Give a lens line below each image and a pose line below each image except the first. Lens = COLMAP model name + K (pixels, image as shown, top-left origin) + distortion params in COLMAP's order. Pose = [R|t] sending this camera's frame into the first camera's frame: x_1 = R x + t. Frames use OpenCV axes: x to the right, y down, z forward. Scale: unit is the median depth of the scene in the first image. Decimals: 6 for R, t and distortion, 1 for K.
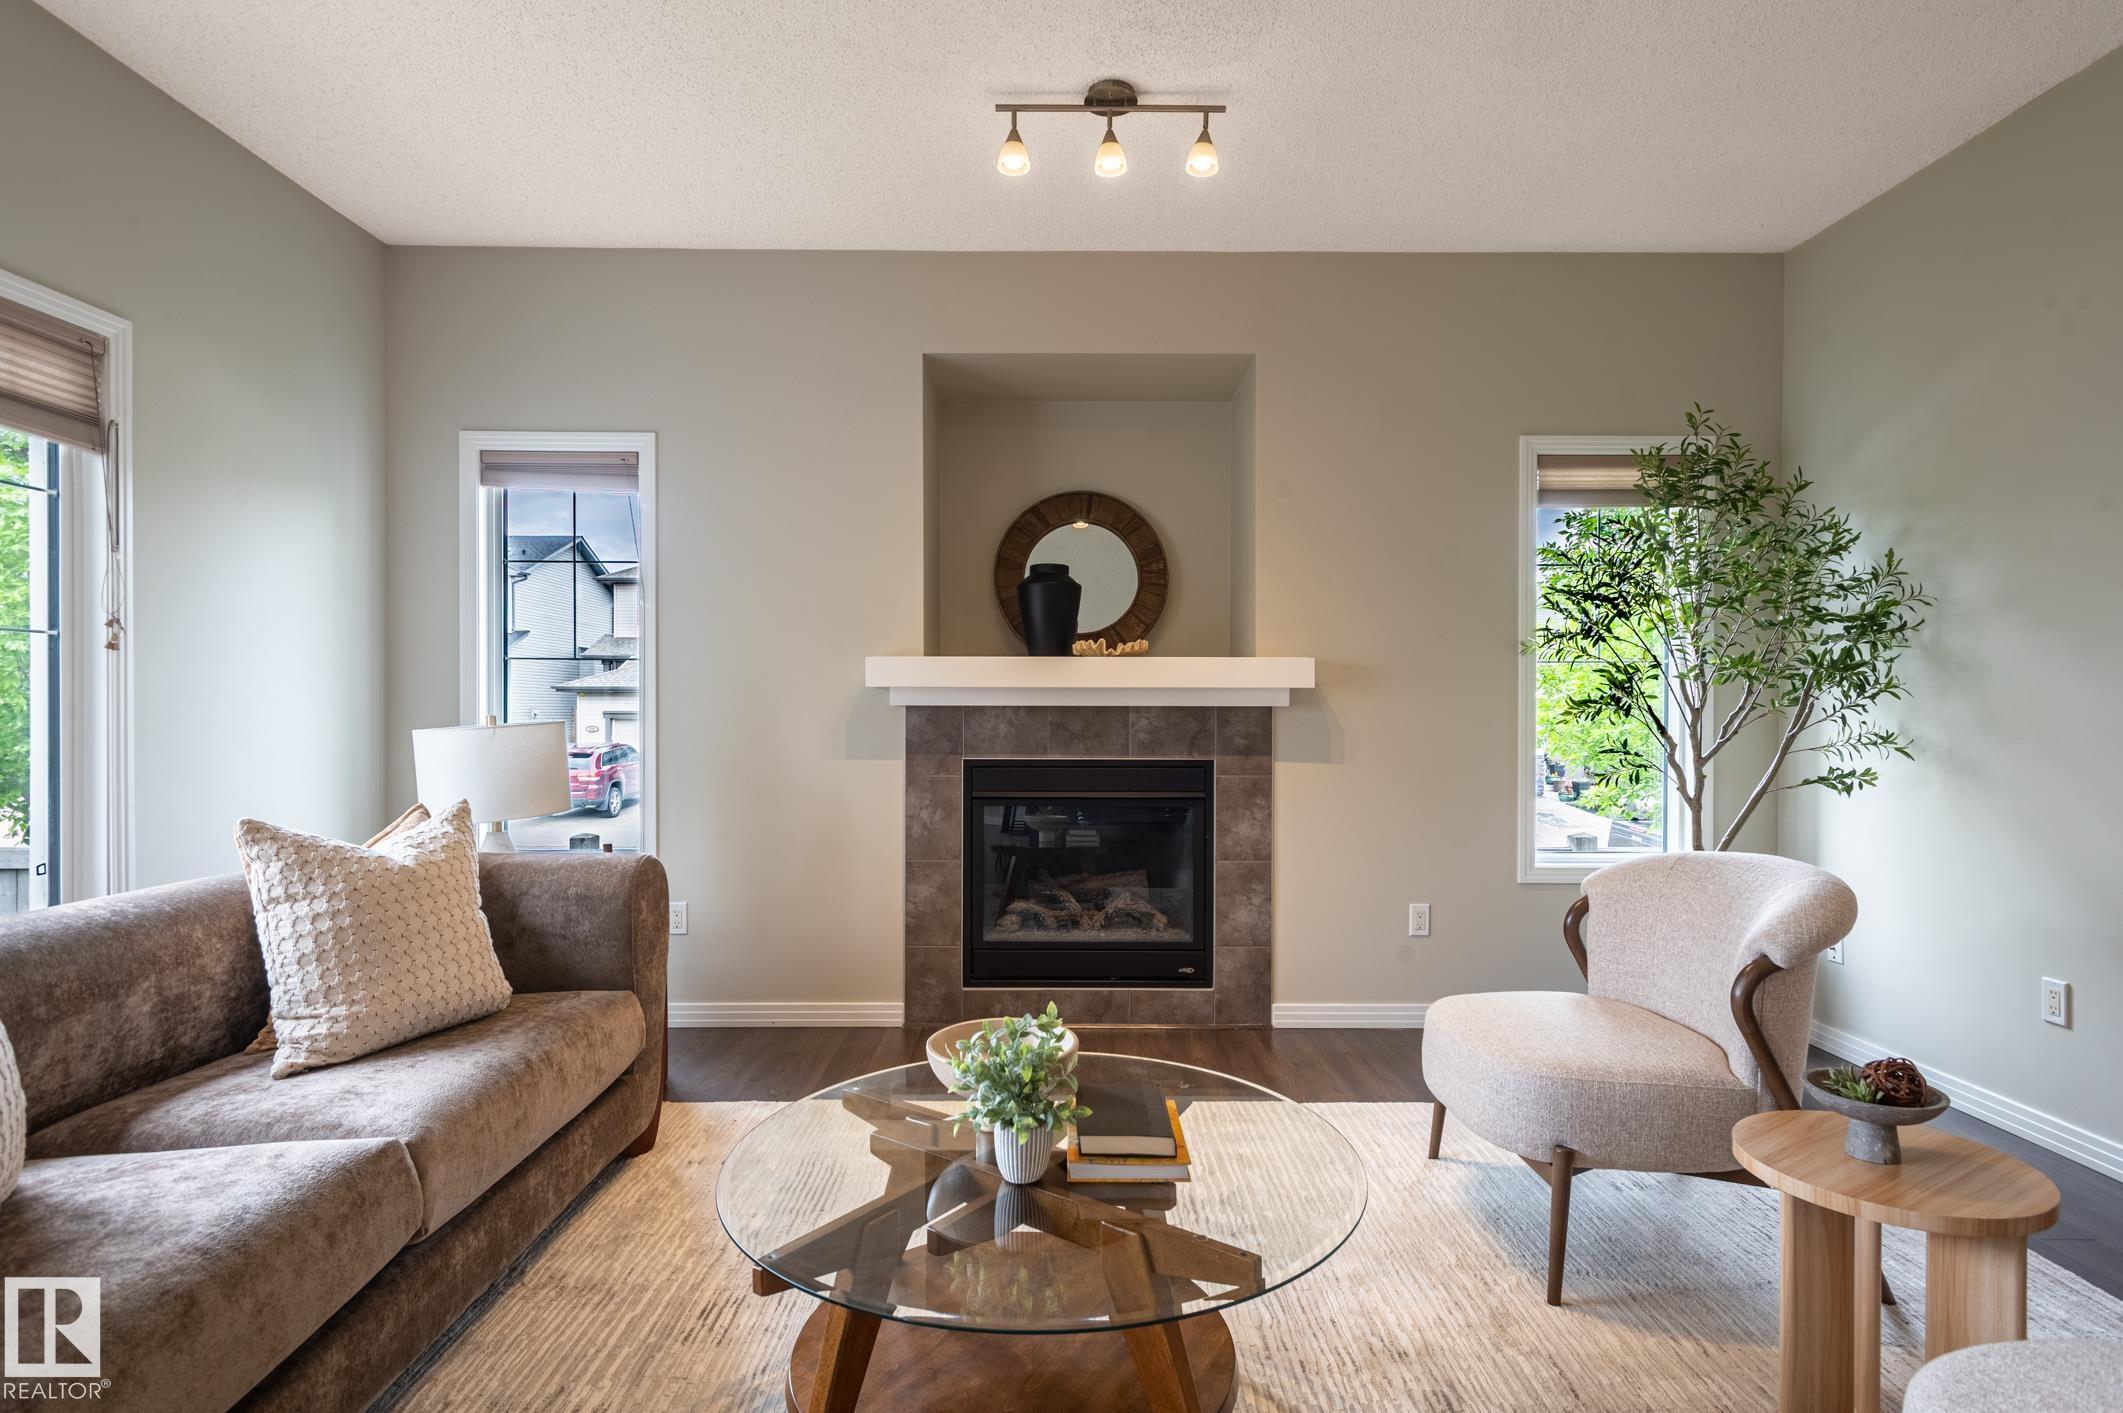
lens RADIAL K [[1096.4, 0, 1067.0], [0, 1096.4, 716.1], [0, 0, 1]] dist [0.008159, -0.001717]
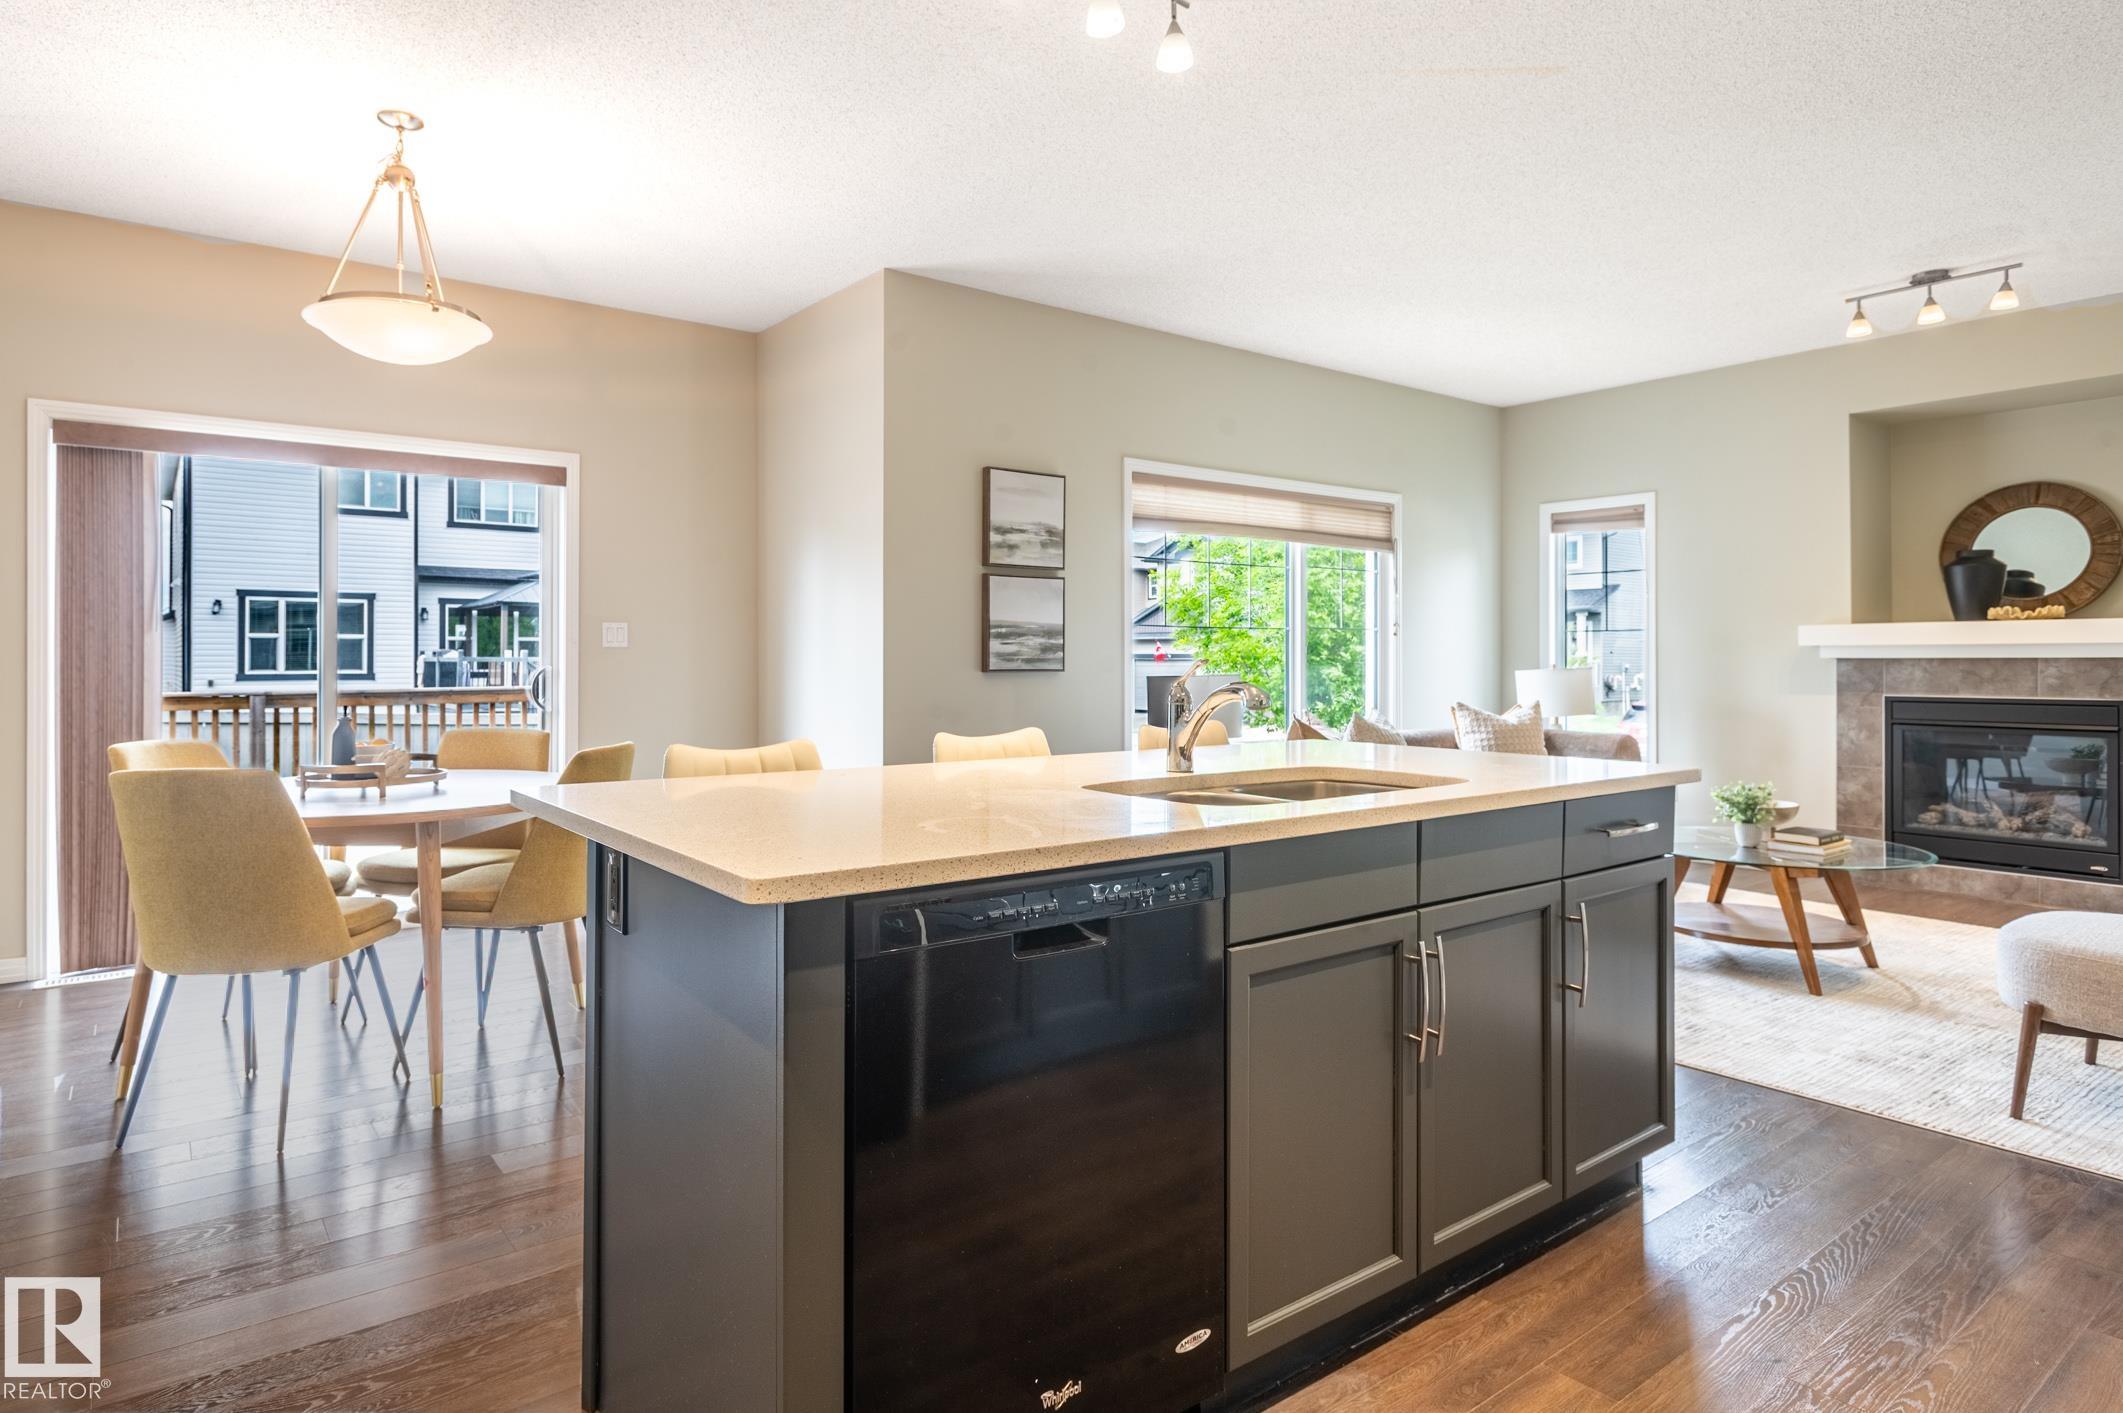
lens RADIAL K [[1164.8, 0, 992.6], [0, 1164.8, 652.1], [0, 0, 1]] dist [0.016384, -0.011537]
pose [[0.579283, -0.008739, -0.815080, 0.470666], [-0.004704, 0.999890, -0.014064, 0.009605], [0.815113, 0.011981, 0.579178, -0.808911]]
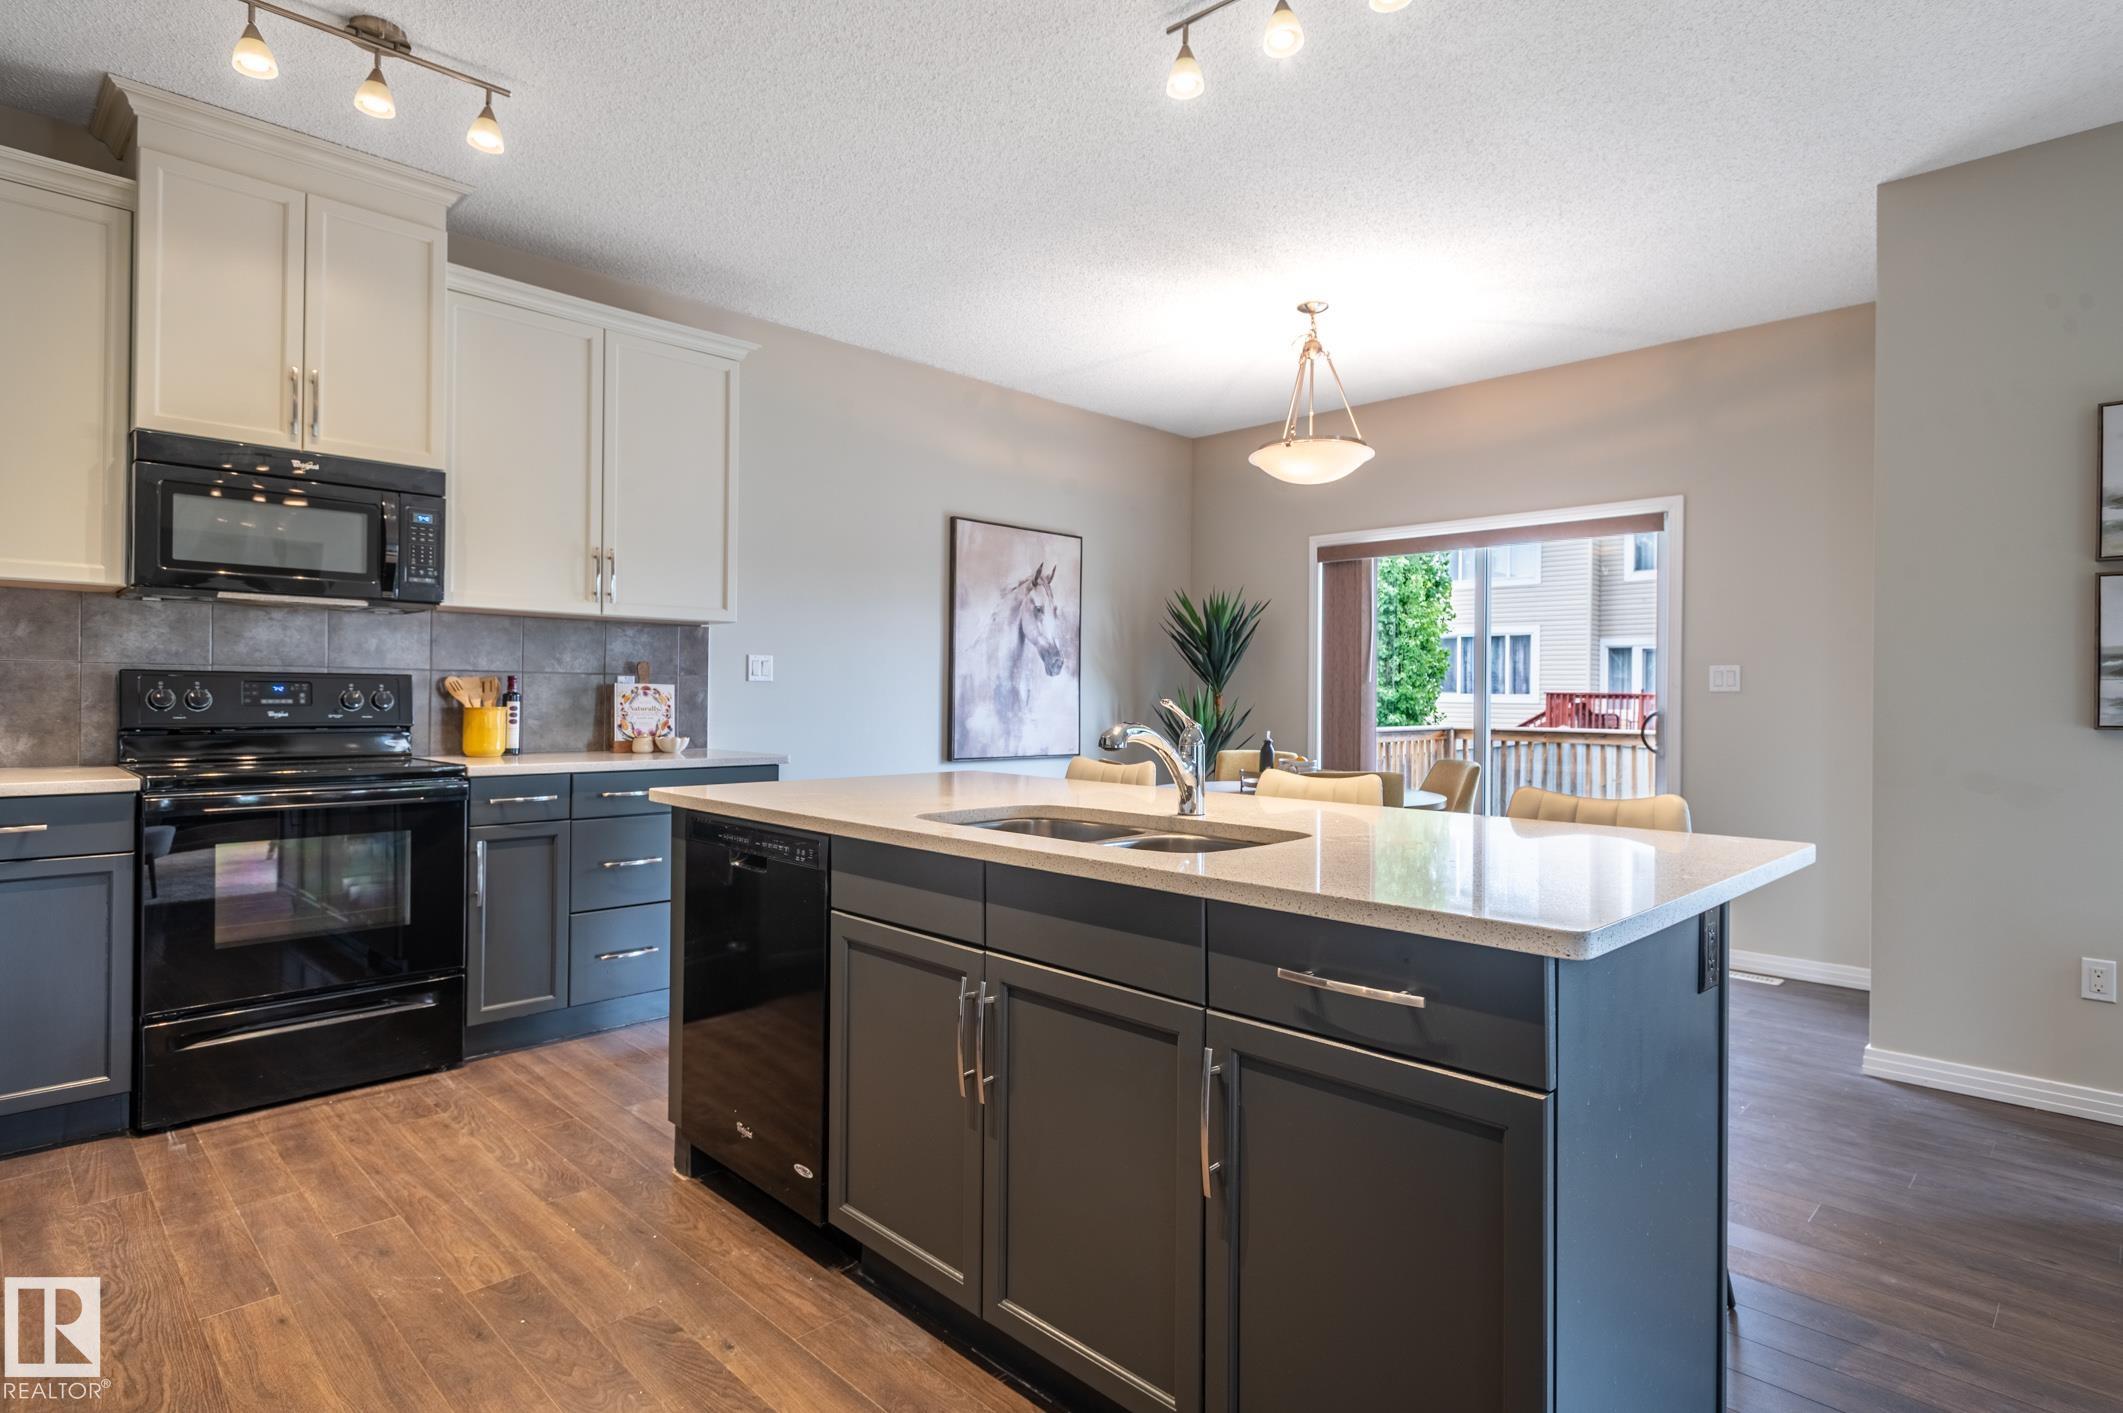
lens RADIAL K [[1103.2, 0, 1059.2], [0, 1103.2, 694.9], [0, 0, 1]] dist [0.014105, -0.009393]
pose [[-0.715703, -0.012046, -0.698300, 0.474373], [-0.019659, 0.999803, 0.002902, 0.000968], [0.698128, 0.015805, -0.715799, -0.004231]]
